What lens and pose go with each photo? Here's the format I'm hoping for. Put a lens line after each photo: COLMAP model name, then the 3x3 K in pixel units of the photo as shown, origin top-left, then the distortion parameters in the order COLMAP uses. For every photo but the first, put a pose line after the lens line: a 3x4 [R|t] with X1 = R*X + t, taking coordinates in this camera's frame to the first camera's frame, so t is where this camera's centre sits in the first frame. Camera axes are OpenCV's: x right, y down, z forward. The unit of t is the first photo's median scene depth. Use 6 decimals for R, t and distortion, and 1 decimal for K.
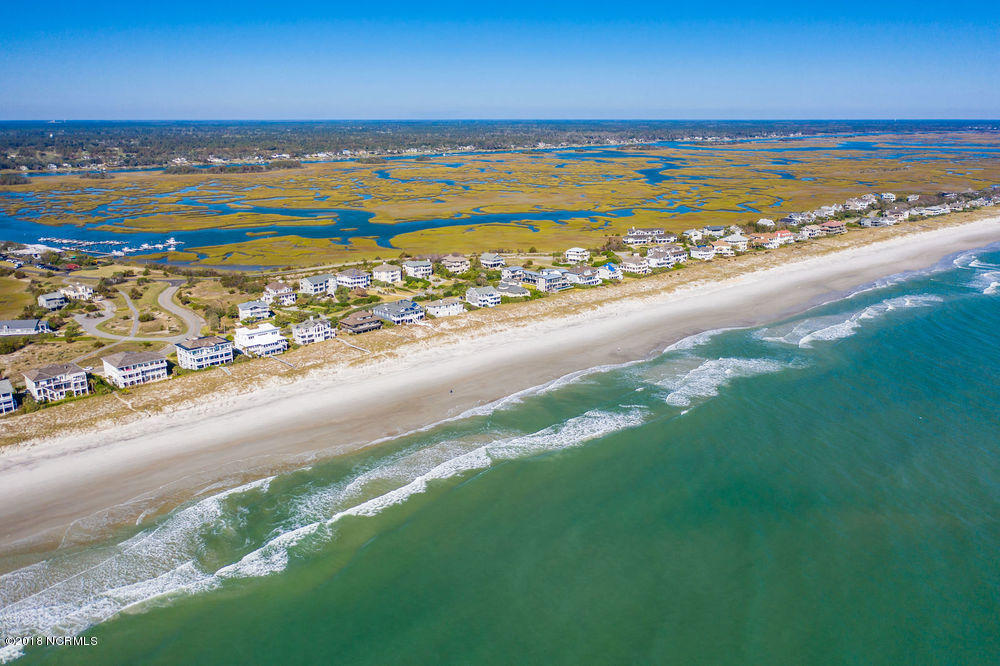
lens RADIAL K [[804.4, 0, 500.0], [0, 804.4, 333.0], [0, 0, 1]] dist [-0.035690, 0.068821]
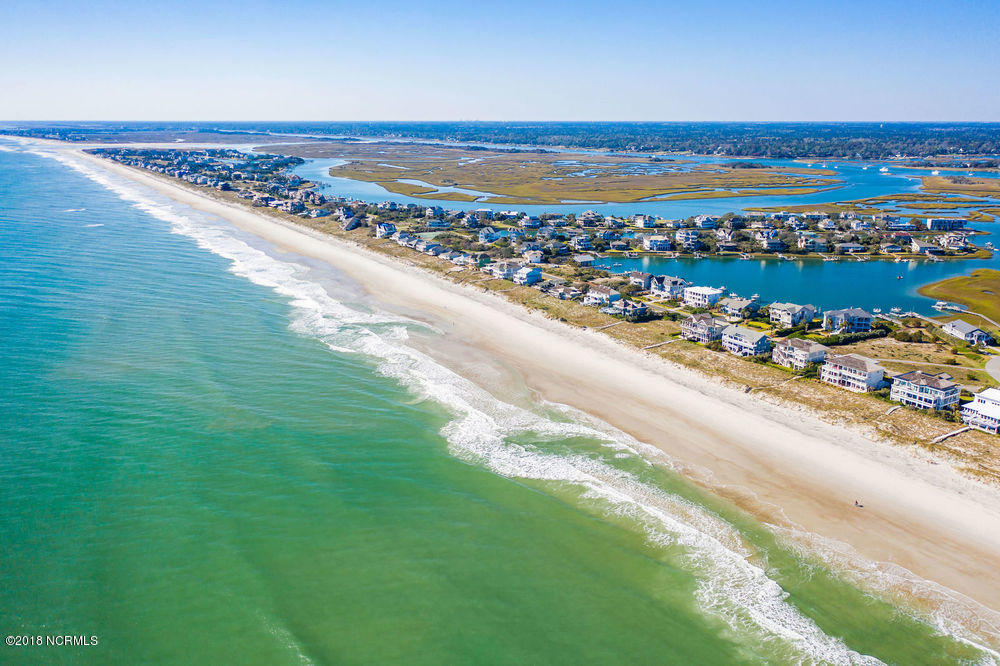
lens RADIAL K [[797.7, 0, 493.9], [0, 797.7, 331.6], [0, 0, 1]] dist [-0.027830, 0.046531]
pose [[-0.212921, 0.253836, -0.943521, 0.541034], [-0.253875, 0.918124, 0.304294, -0.181443], [0.943510, 0.304327, -0.131046, 0.642020]]
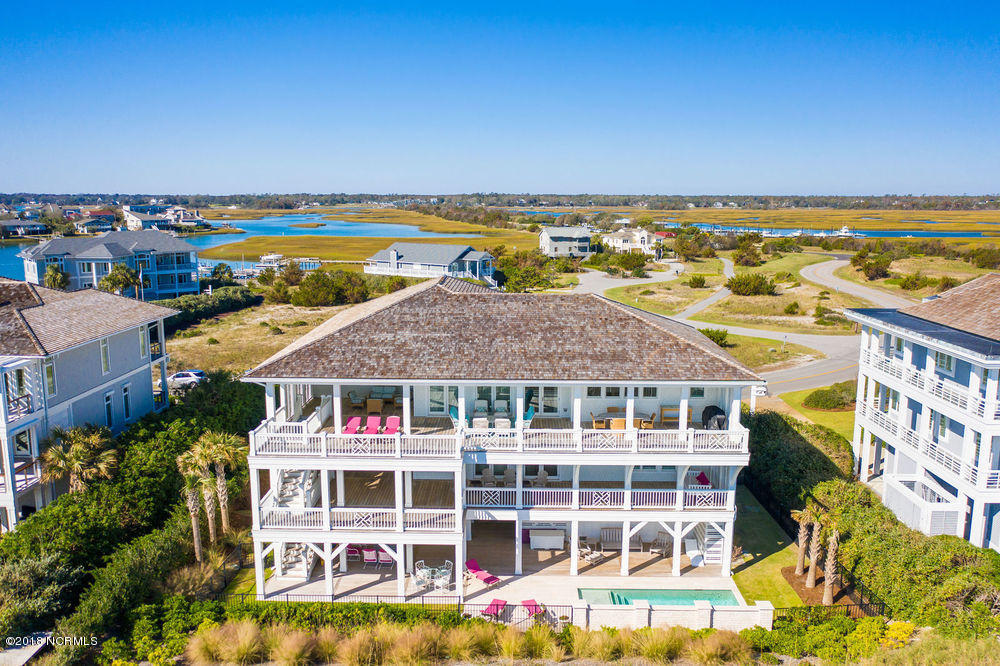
lens RADIAL K [[797.7, 0, 493.9], [0, 797.7, 331.6], [0, 0, 1]] dist [-0.027830, 0.046531]
pose [[0.702129, 0.118690, -0.702088, -0.350772], [-0.187670, 0.981993, -0.021672, 0.030972], [0.686873, 0.146977, 0.711760, 0.856138]]
